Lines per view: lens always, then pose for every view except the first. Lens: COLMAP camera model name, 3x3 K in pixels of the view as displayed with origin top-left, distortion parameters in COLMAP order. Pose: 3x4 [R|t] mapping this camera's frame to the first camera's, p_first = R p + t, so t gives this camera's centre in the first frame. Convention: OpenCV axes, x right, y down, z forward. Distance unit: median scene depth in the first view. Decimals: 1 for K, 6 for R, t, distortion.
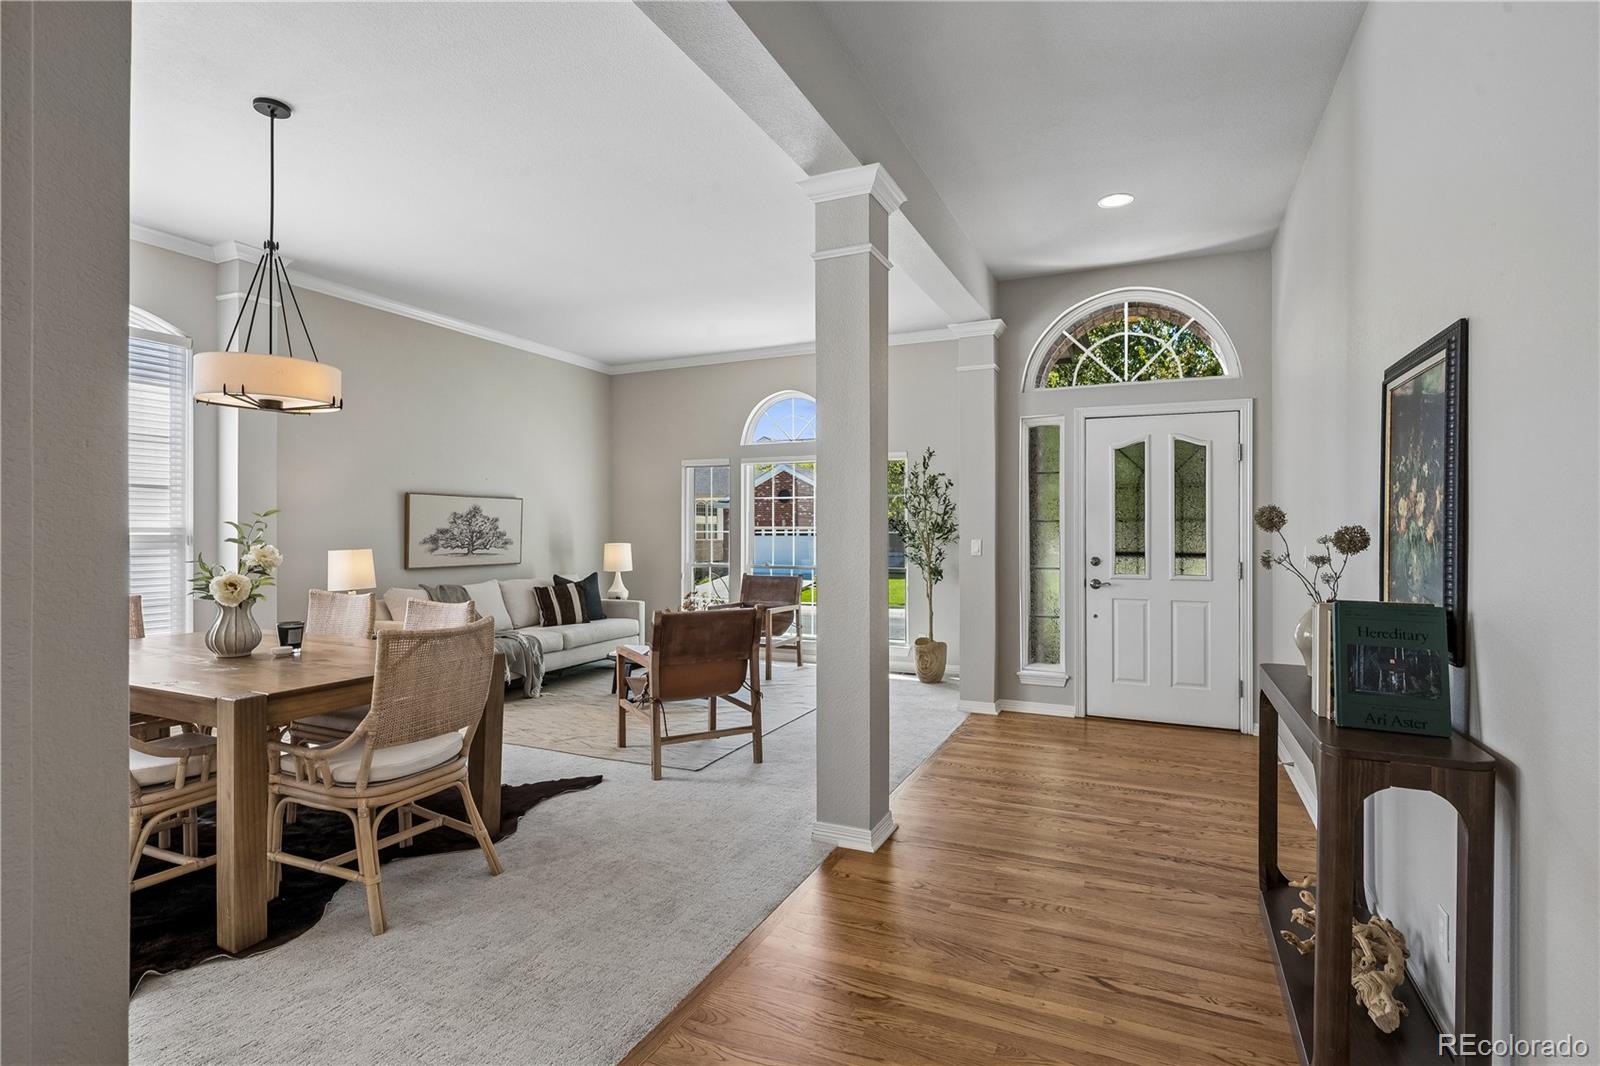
lens RADIAL K [[774.4, 0, 804.6], [0, 774.4, 525.8], [0, 0, 1]] dist [-0.001941, -0.000071]
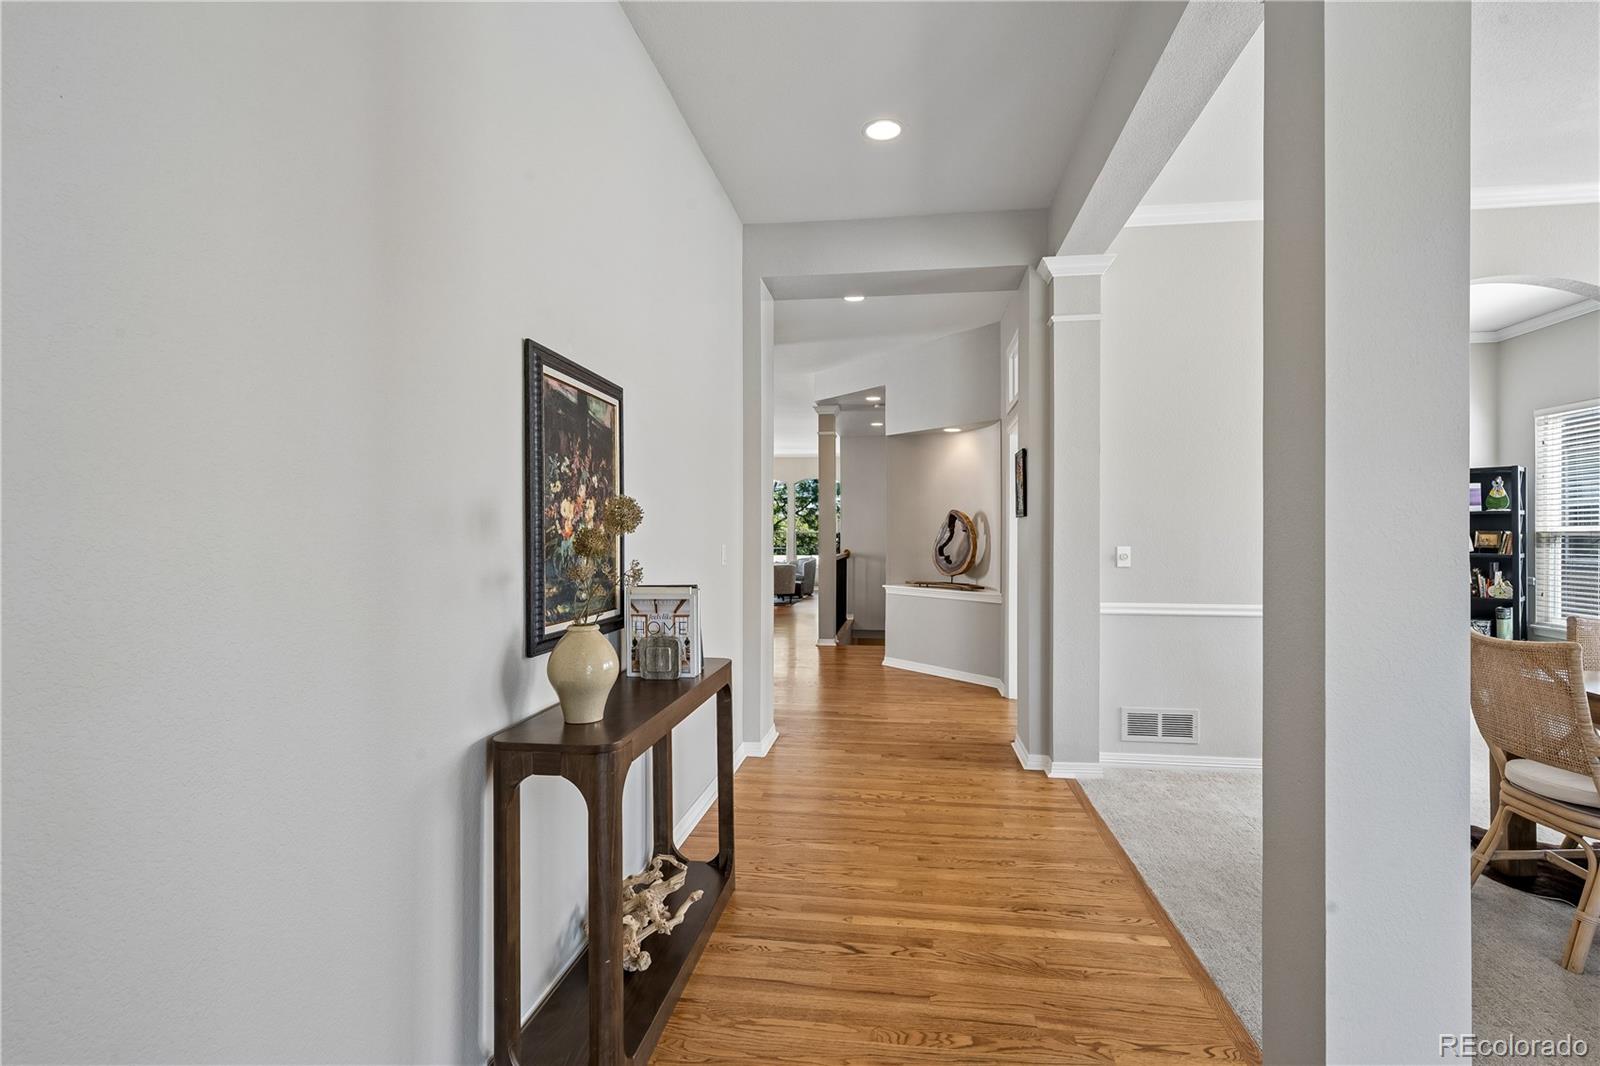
lens RADIAL K [[774.4, 0, 798.7], [0, 774.4, 535.8], [0, 0, 1]] dist [-0.001941, -0.000071]
pose [[-0.959262, -0.001419, -0.282514, 0.781714], [-0.000803, 0.999997, -0.002295, 0.011755], [0.282516, -0.001974, -0.959261, 2.065866]]
